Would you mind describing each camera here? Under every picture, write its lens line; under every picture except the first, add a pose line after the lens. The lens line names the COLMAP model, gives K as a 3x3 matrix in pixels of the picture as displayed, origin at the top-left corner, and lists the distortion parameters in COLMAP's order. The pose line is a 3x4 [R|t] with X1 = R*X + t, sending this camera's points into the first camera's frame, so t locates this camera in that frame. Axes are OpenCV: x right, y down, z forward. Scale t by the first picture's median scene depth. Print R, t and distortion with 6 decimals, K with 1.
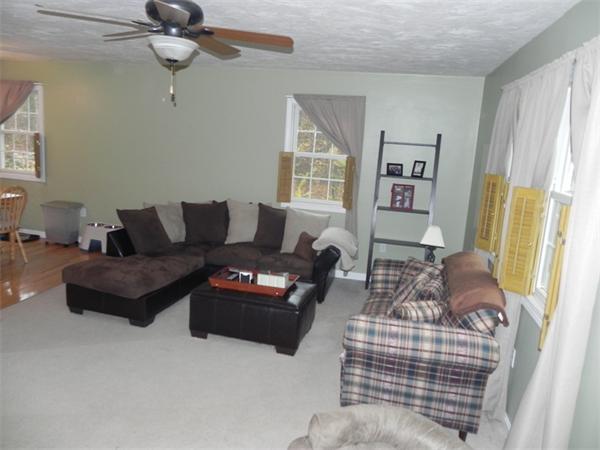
lens RADIAL K [[452.3, 0, 298.9], [0, 452.3, 223.5], [0, 0, 1]] dist [-0.007219, -0.001805]
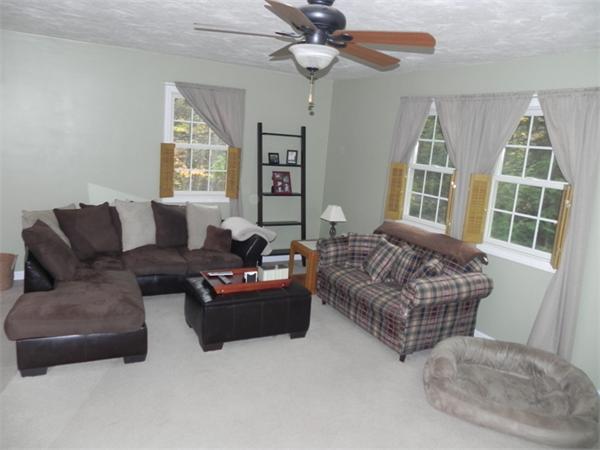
lens RADIAL K [[452.3, 0, 300.4], [0, 452.3, 223.4], [0, 0, 1]] dist [-0.007219, -0.001805]
pose [[0.743575, -0.132899, 0.655312, -0.489815], [0.097790, 0.991125, 0.090042, -0.055733], [-0.661463, -0.002870, 0.749972, 0.129270]]
